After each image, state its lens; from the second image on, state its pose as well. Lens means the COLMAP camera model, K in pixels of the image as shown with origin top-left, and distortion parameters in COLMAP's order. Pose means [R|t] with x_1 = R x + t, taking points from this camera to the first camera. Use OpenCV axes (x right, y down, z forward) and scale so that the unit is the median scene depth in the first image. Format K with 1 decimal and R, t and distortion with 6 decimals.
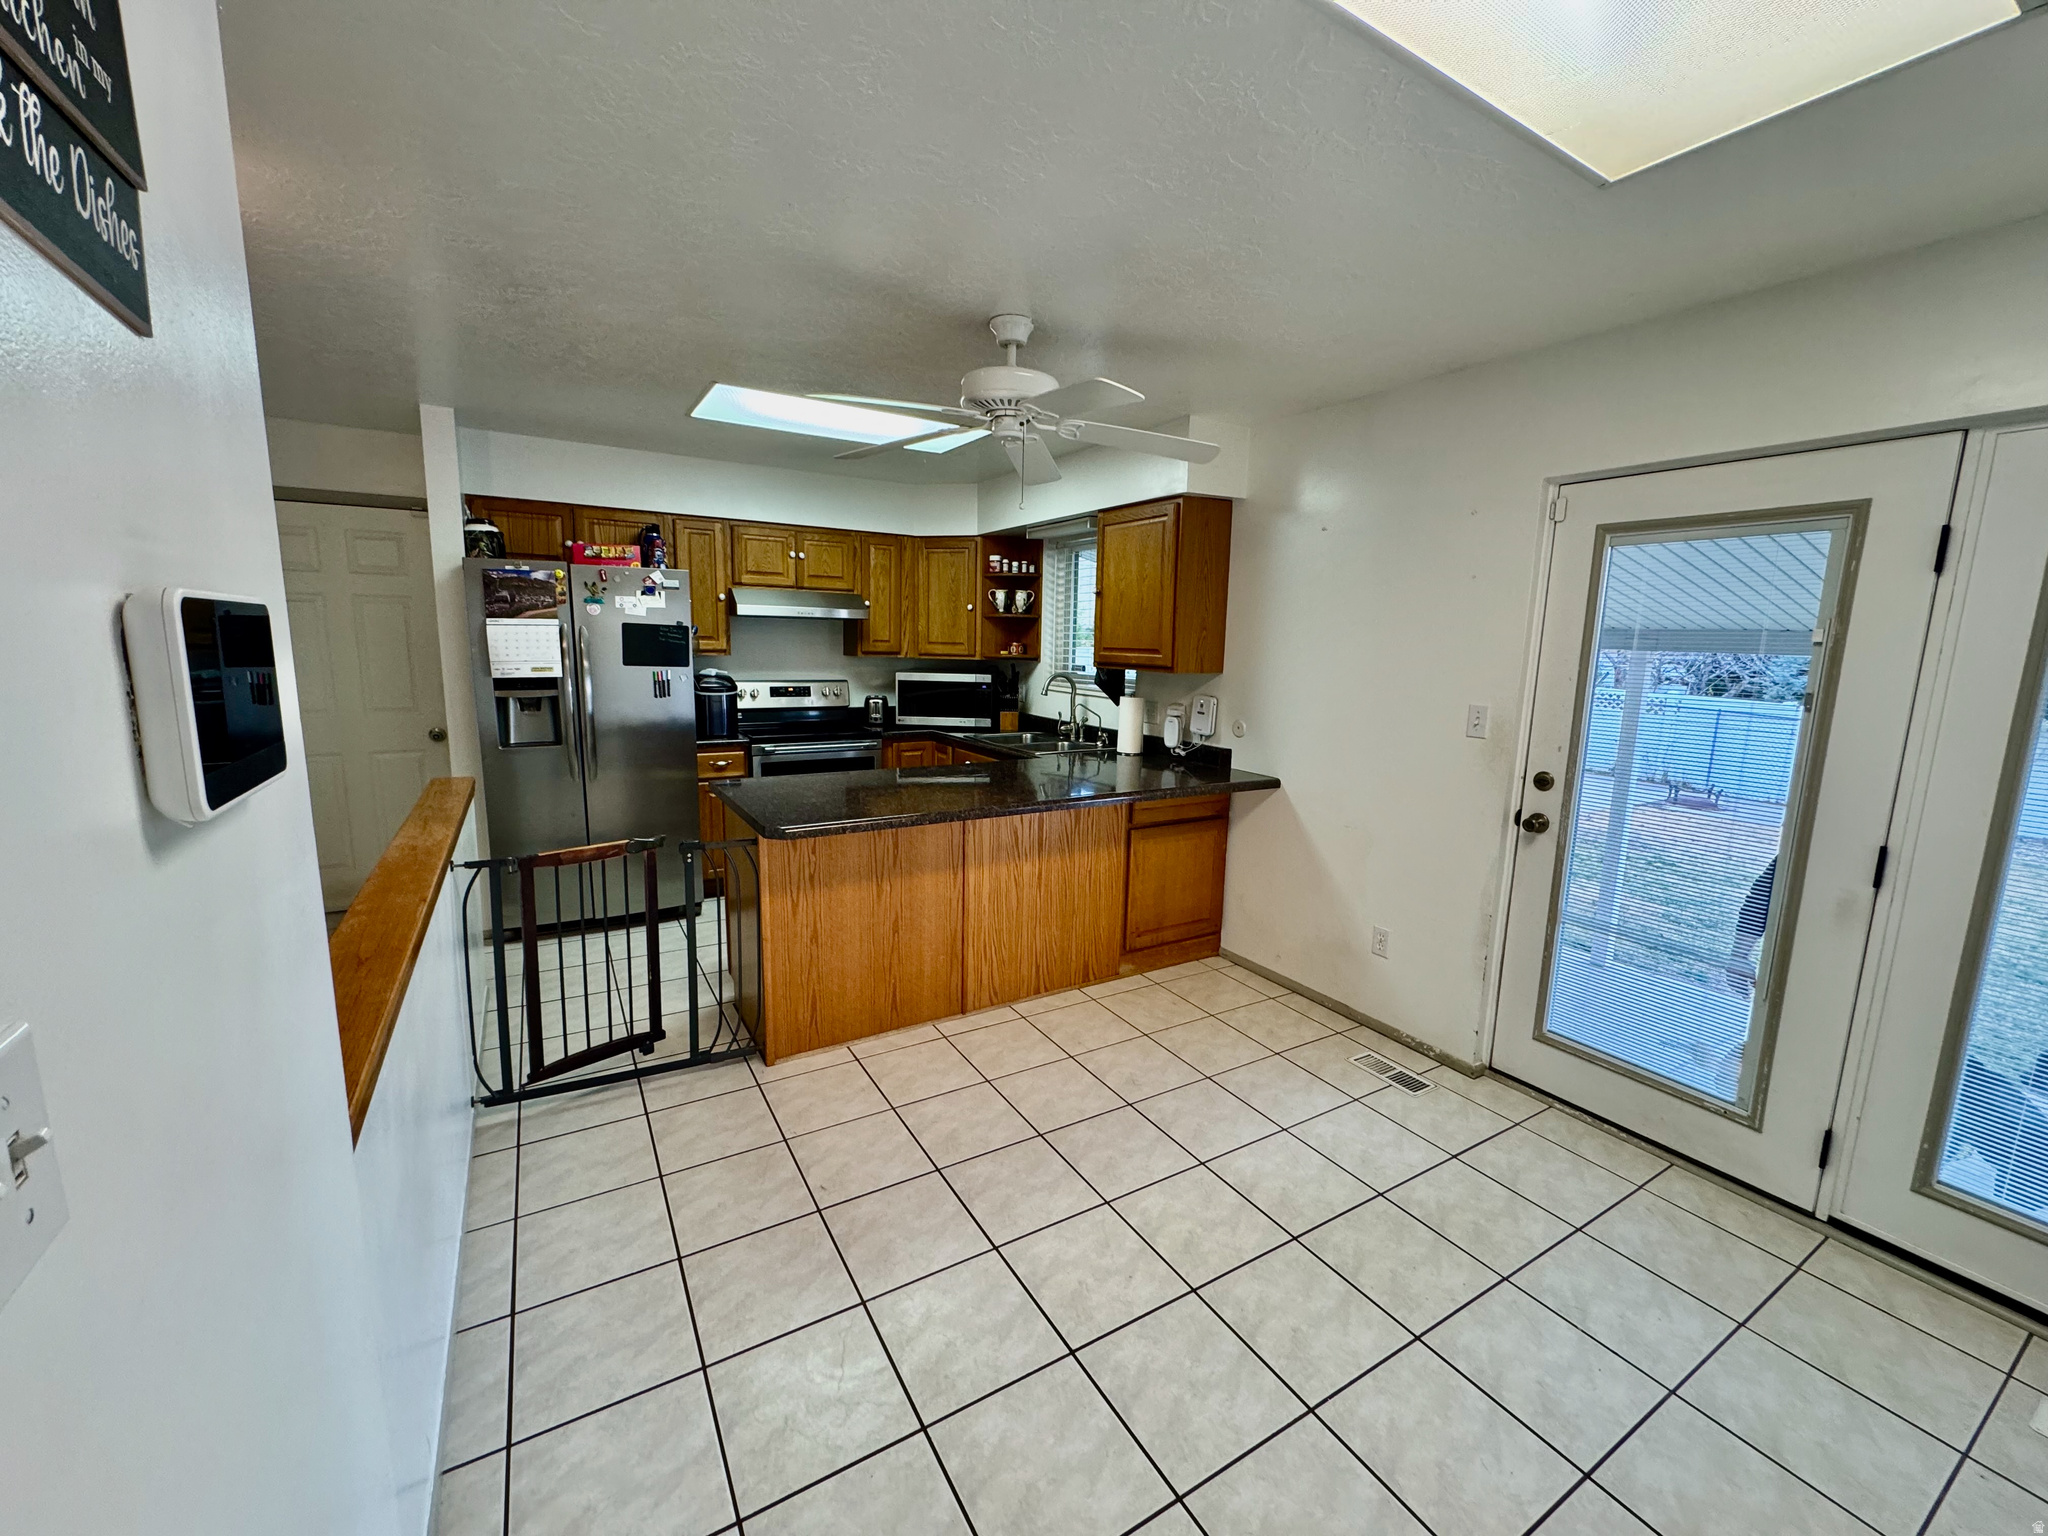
lens RADIAL K [[816.8, 0, 1022.7], [0, 816.8, 766.4], [0, 0, 1]] dist [-0.004312, -0.000452]
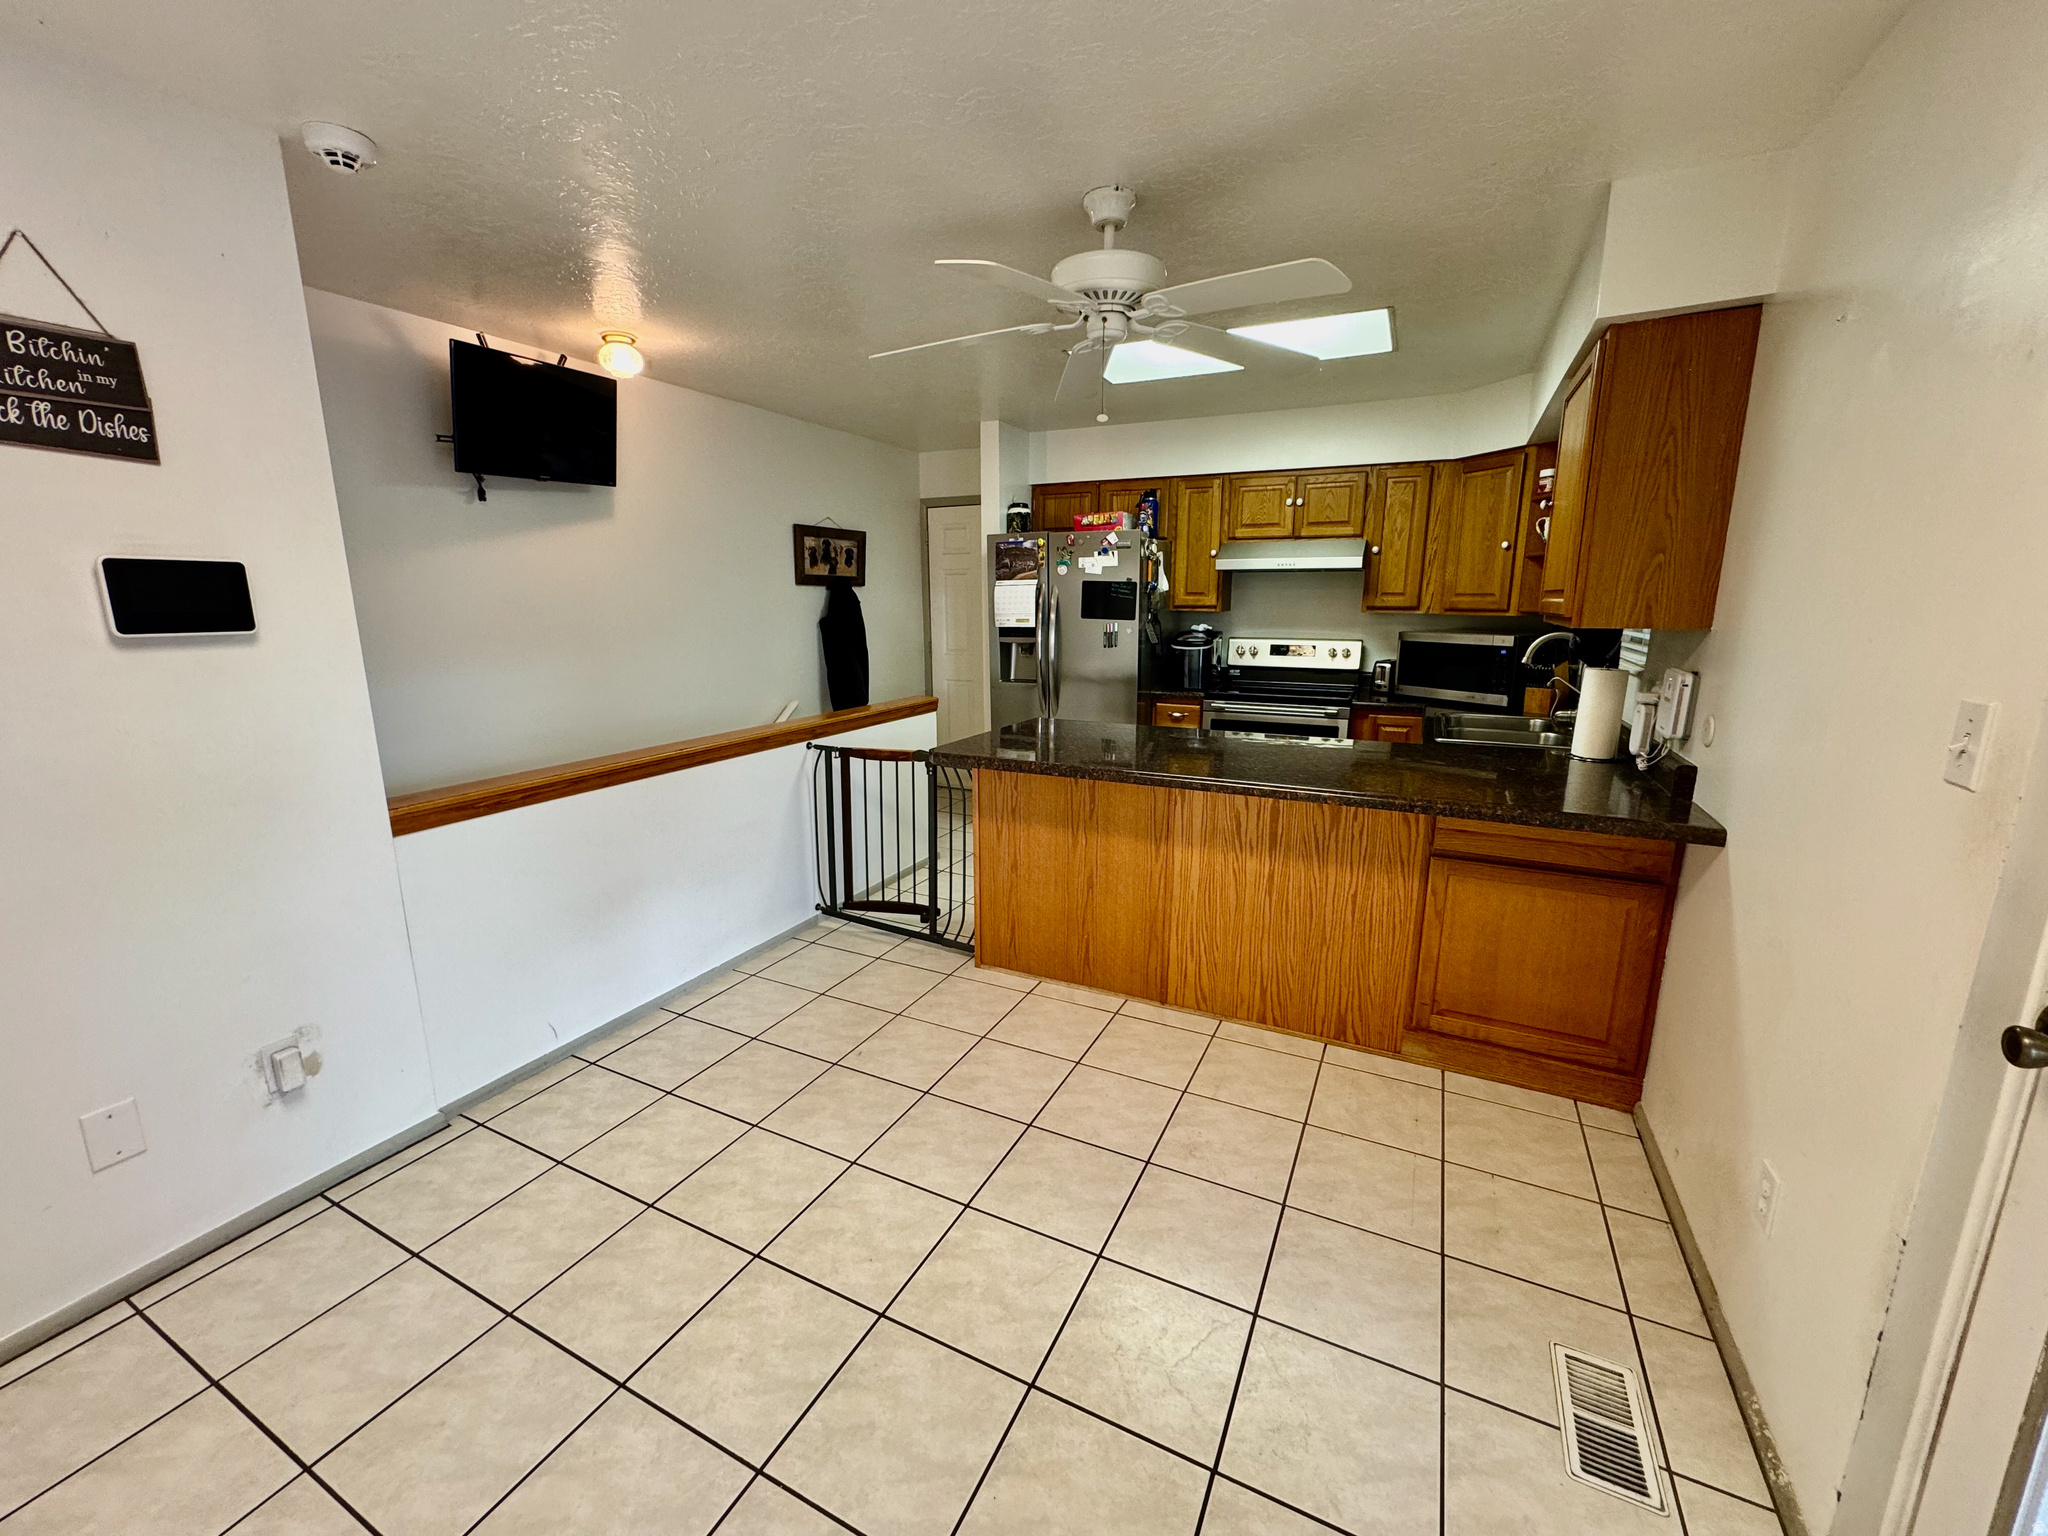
lens RADIAL K [[816.8, 0, 1021.7], [0, 816.8, 763.6], [0, 0, 1]] dist [-0.004312, -0.000452]
pose [[0.537506, 0.145423, -0.830626, 0.492061], [-0.118982, 0.988242, 0.096024, -0.022671], [0.834824, 0.047216, 0.548489, 0.327170]]
